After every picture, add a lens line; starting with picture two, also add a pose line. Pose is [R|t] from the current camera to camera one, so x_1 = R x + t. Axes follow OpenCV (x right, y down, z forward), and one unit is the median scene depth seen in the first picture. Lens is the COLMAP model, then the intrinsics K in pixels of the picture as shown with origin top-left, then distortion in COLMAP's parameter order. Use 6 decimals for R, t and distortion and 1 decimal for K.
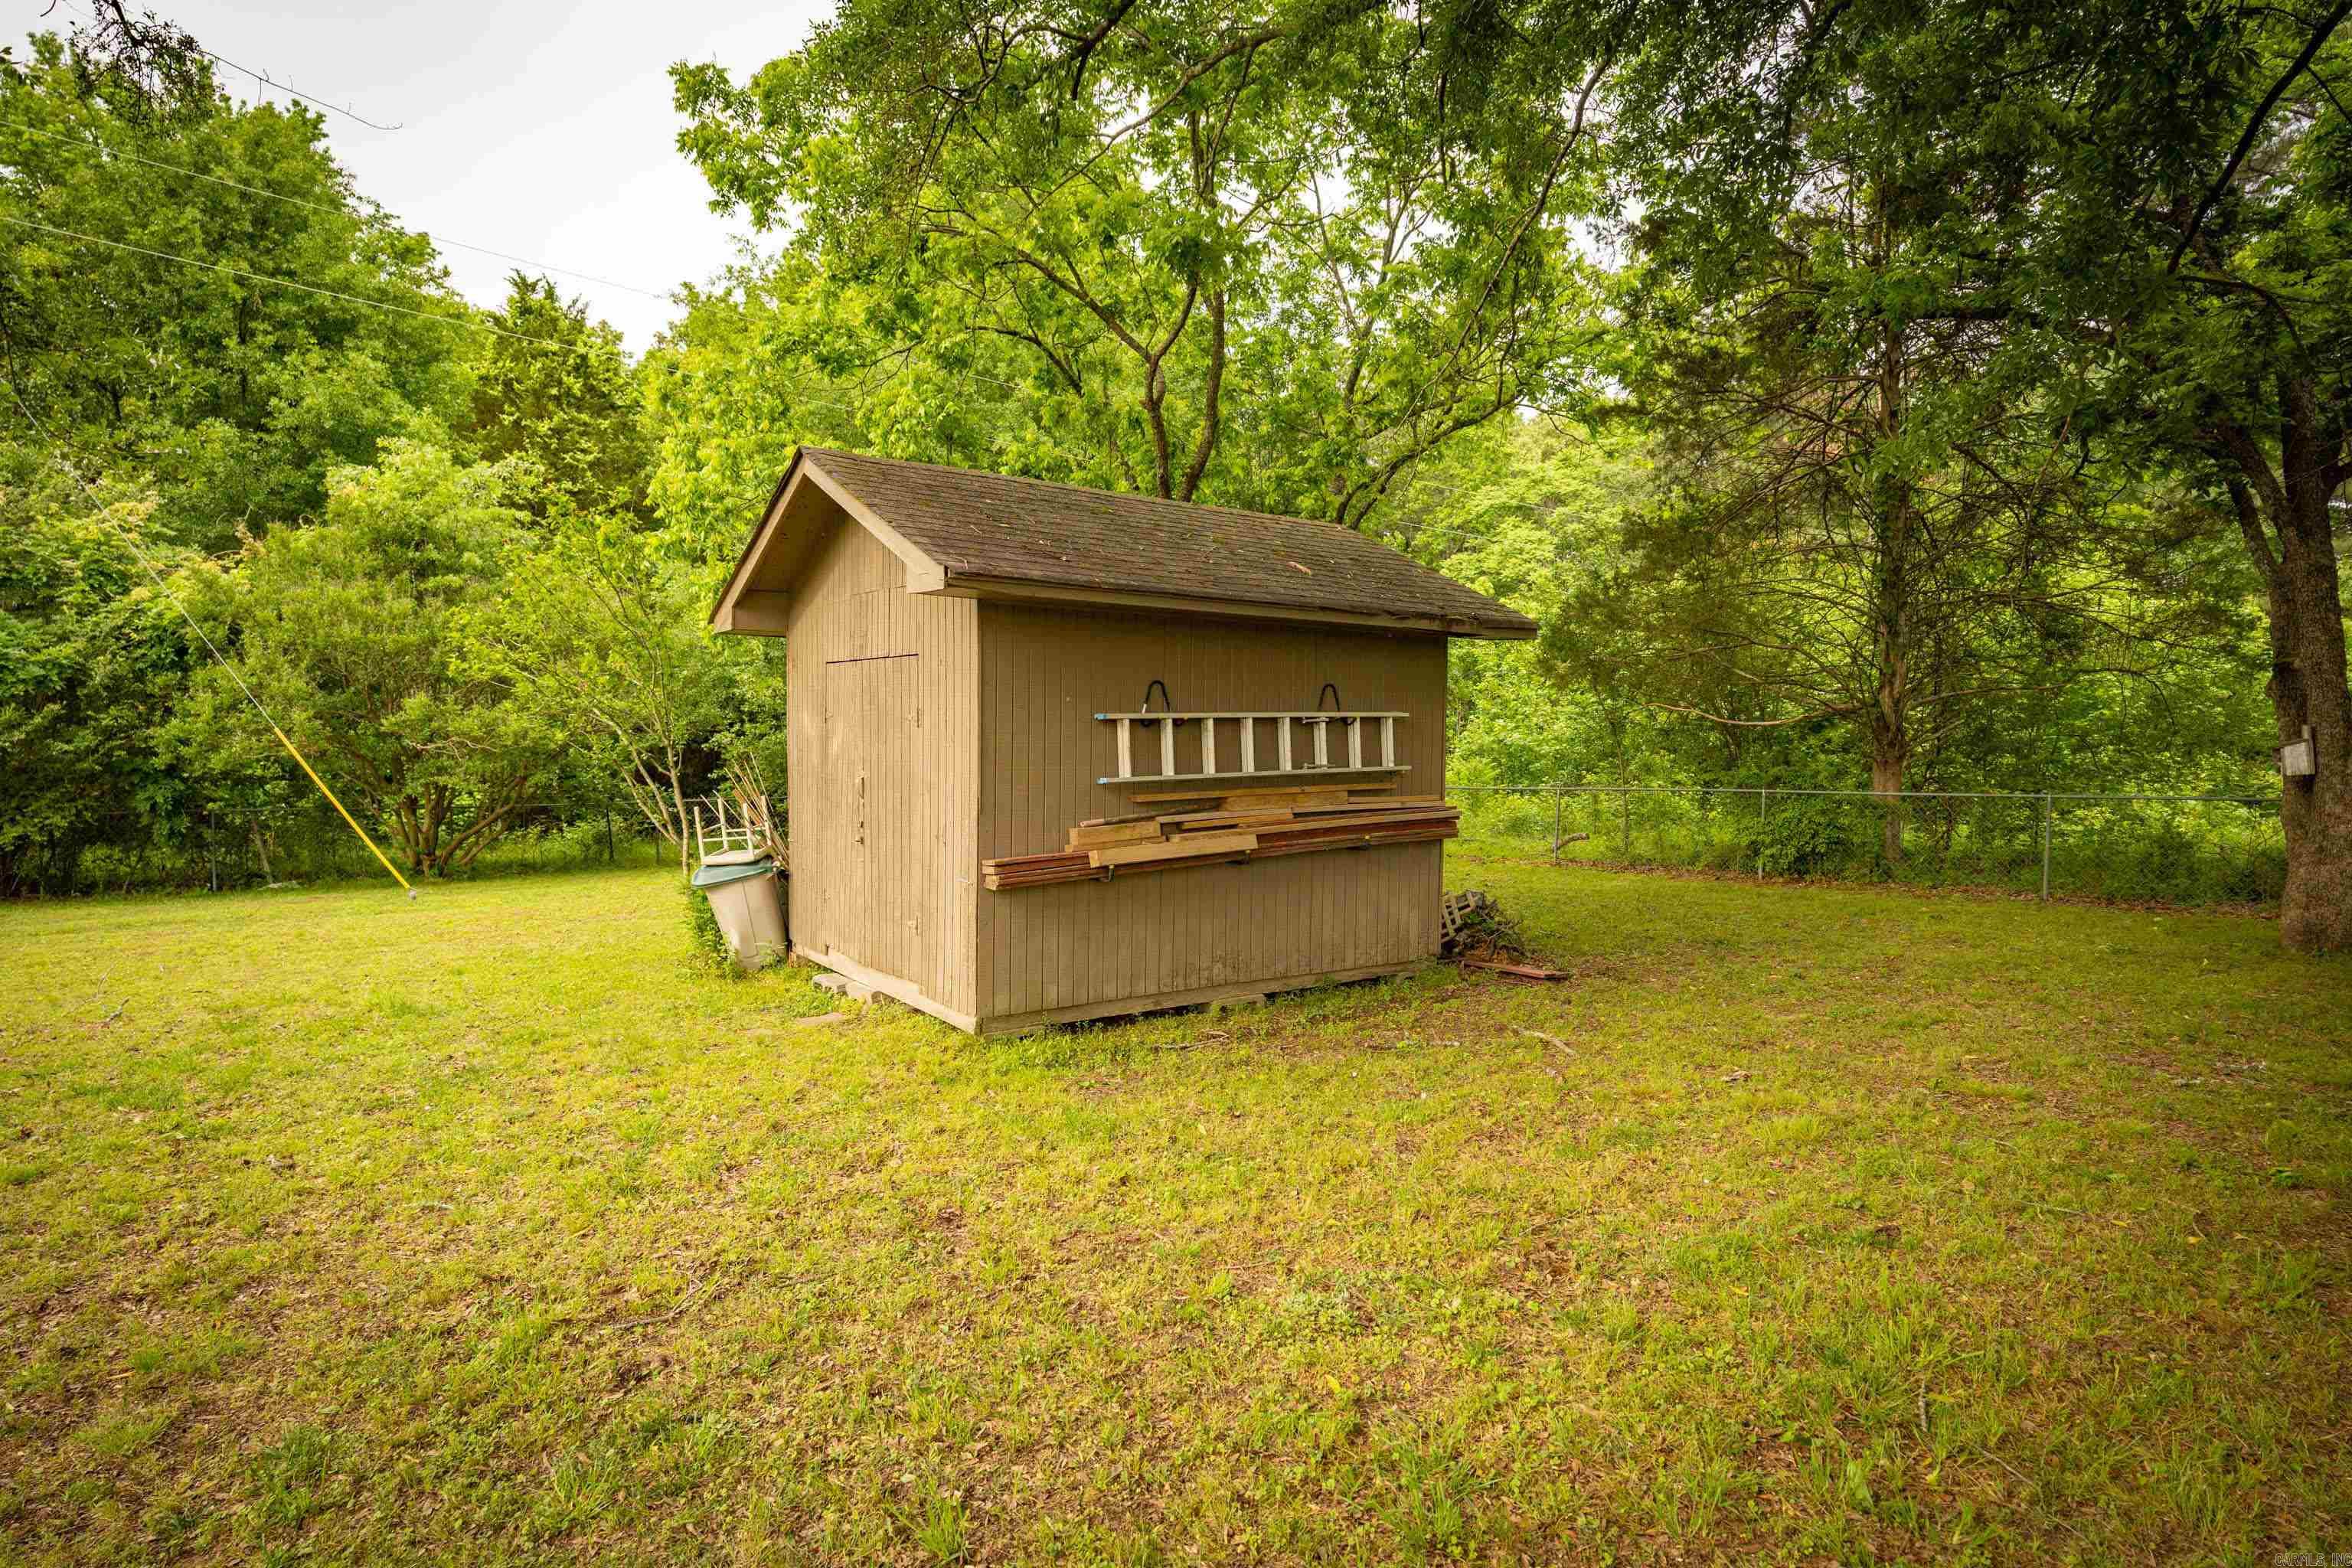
lens RADIAL K [[1233.8, 0, 1165.9], [0, 1233.8, 797.1], [0, 0, 1]] dist [0.007533, 0.000285]
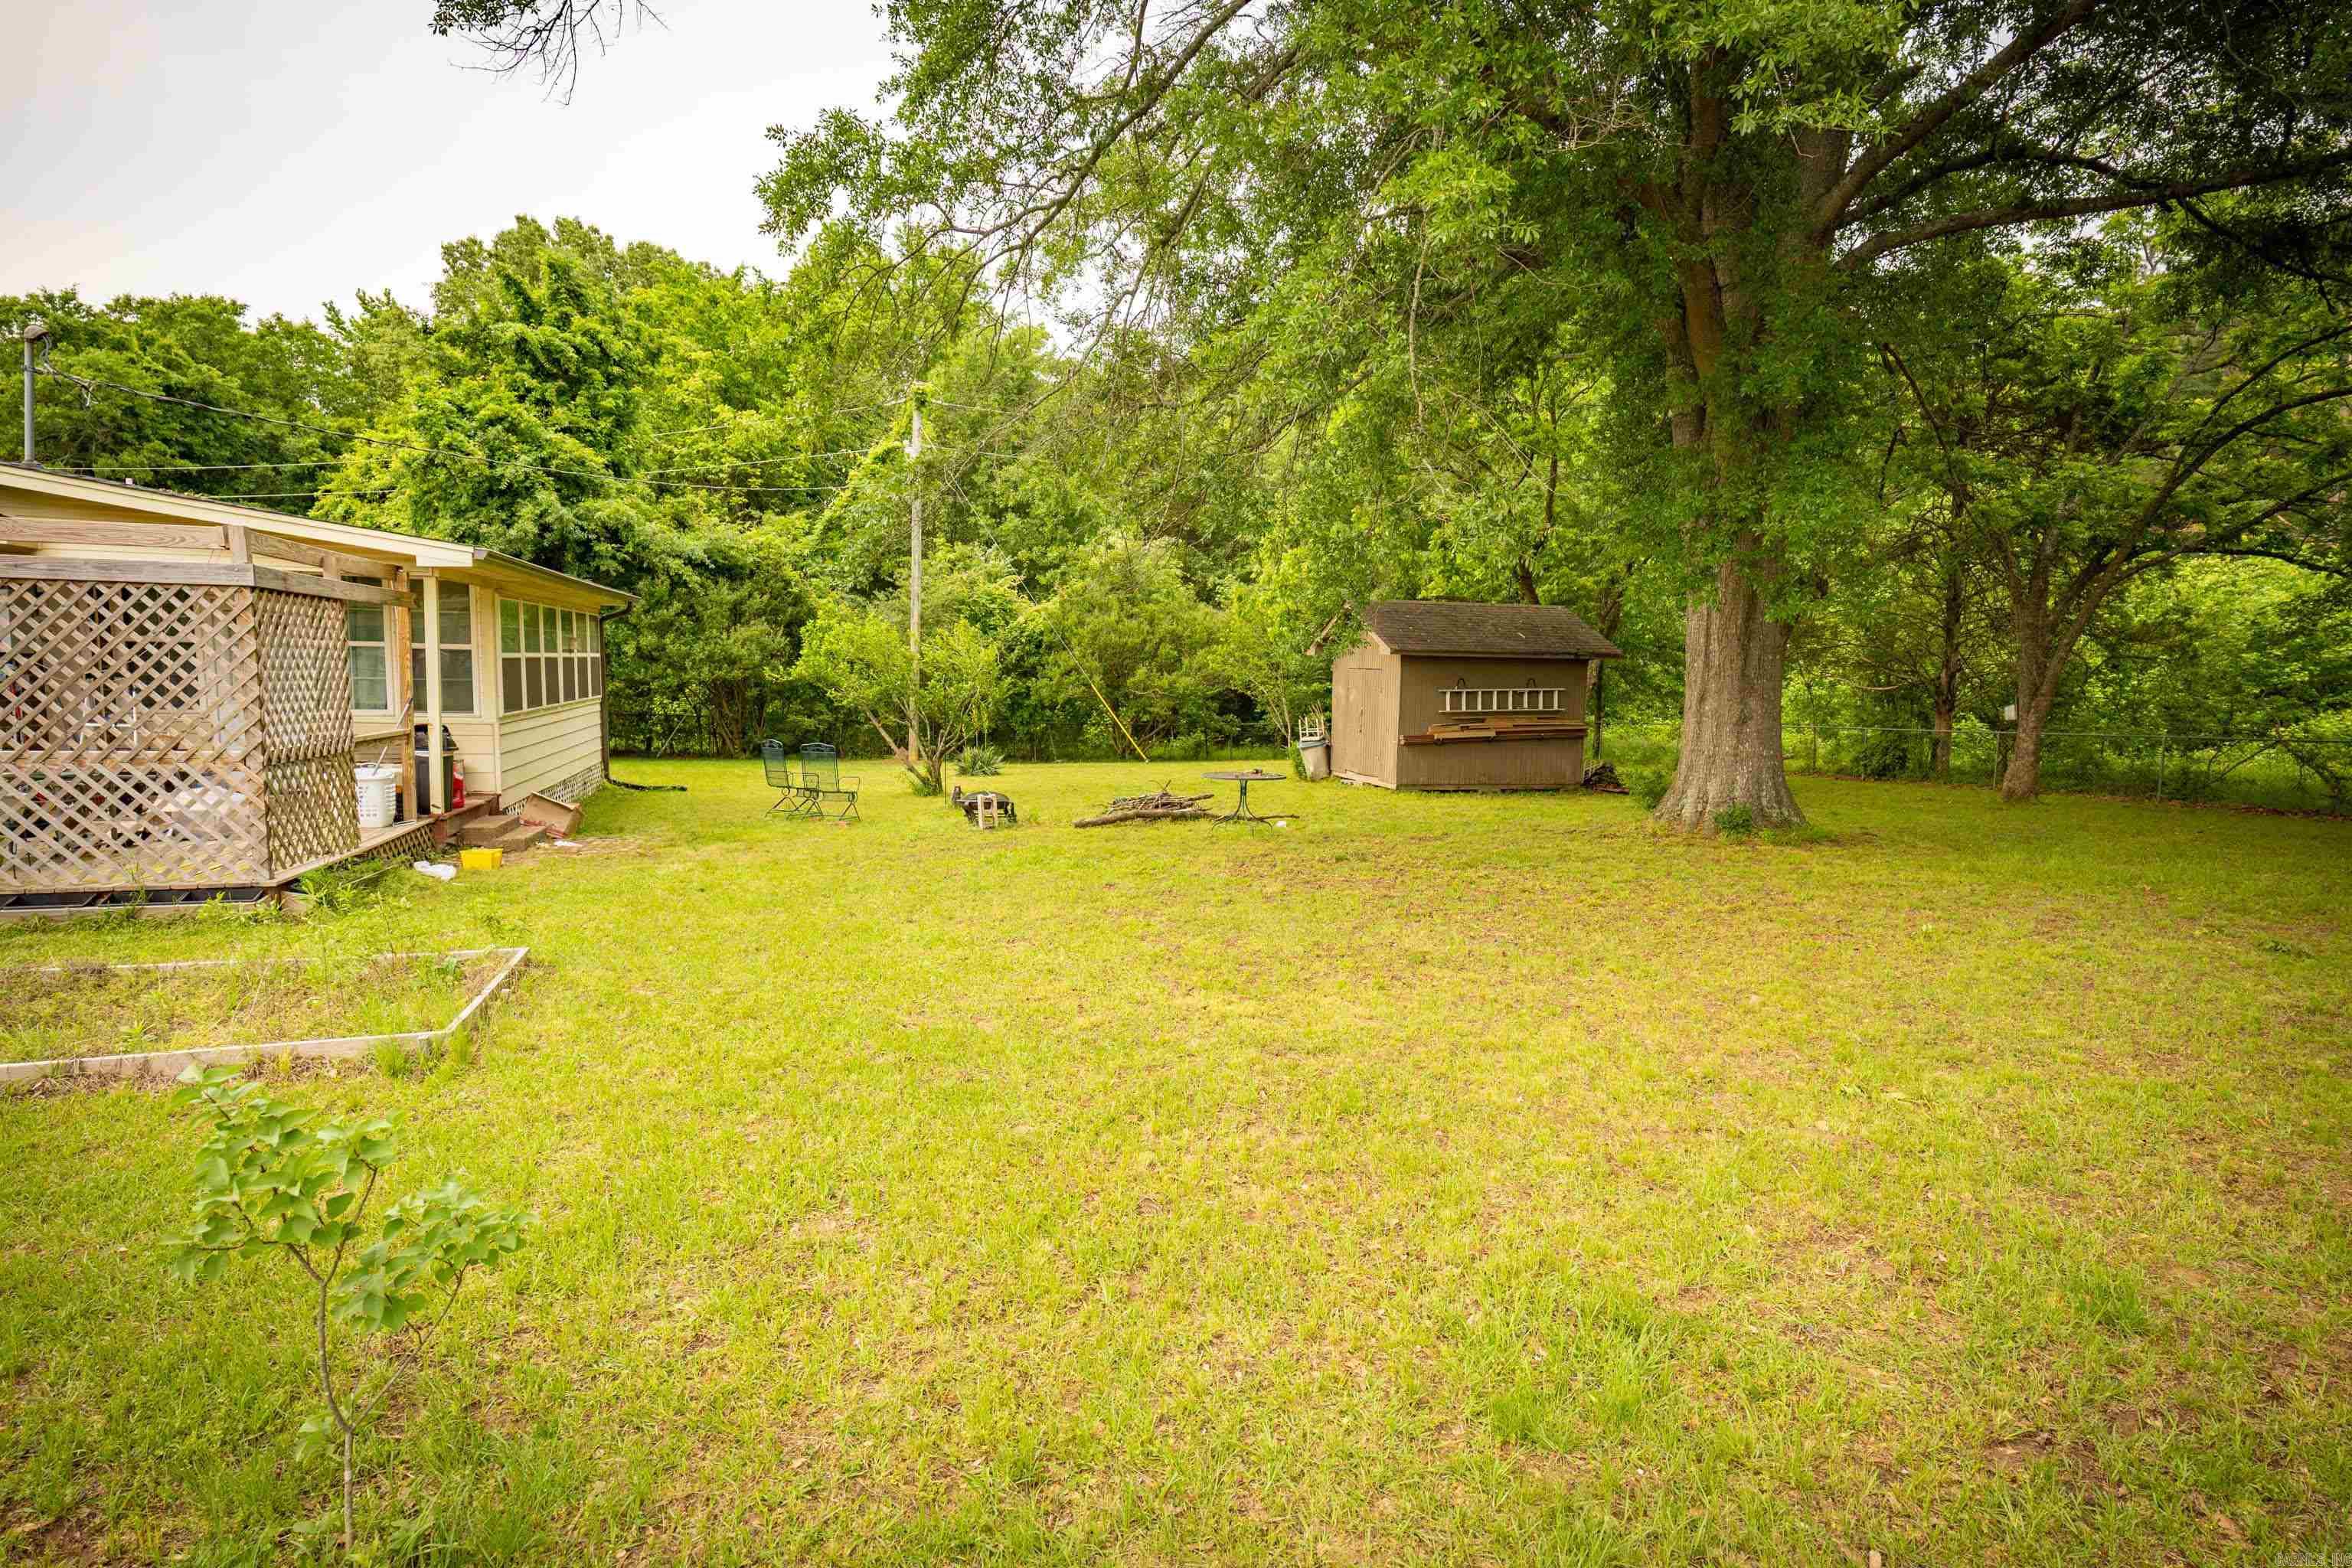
lens RADIAL K [[1233.8, 0, 1167.9], [0, 1233.8, 795.6], [0, 0, 1]] dist [0.007533, 0.000285]
pose [[0.933588, 0.043081, -0.355748, 0.387566], [-0.026493, 0.998328, 0.051372, 0.051055], [0.357366, -0.038535, 0.933169, -1.969311]]
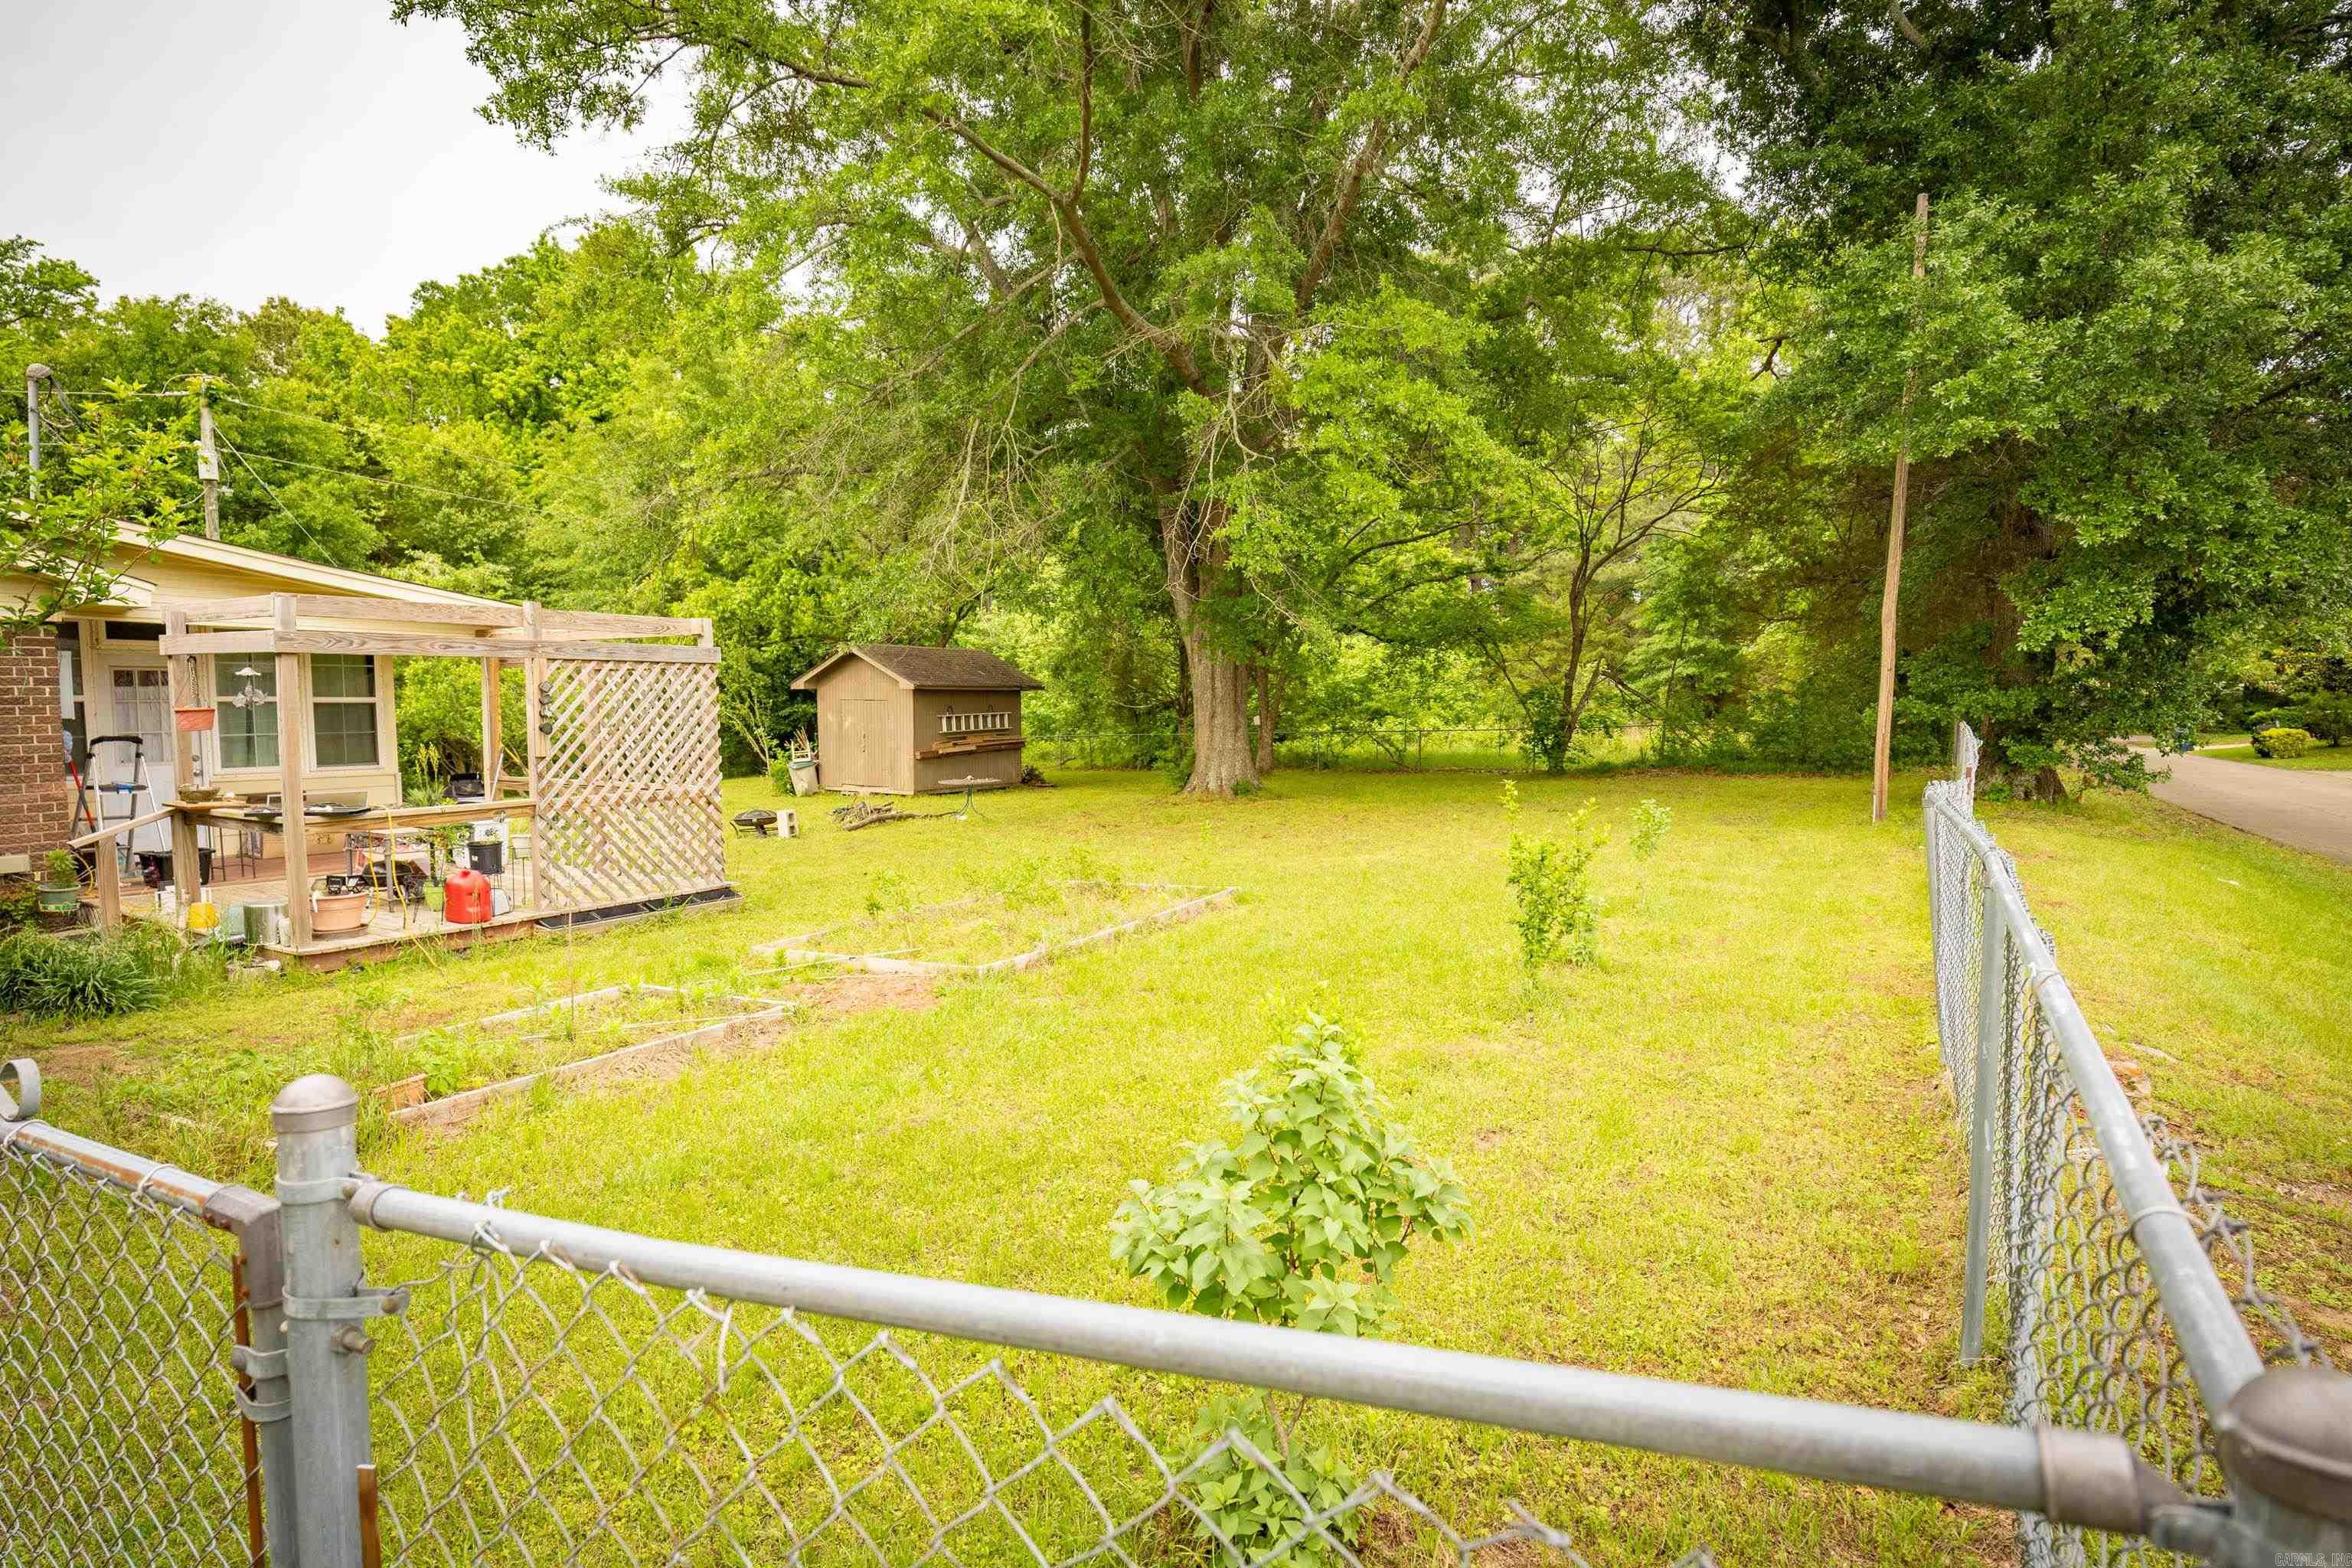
lens RADIAL K [[1233.8, 0, 1166.9], [0, 1233.8, 790.3], [0, 0, 1]] dist [0.007533, 0.000285]
pose [[0.930530, -0.038589, 0.364176, -0.764174], [0.029158, 0.999083, 0.031361, 0.063830], [-0.365052, -0.018564, 0.930802, -2.744777]]
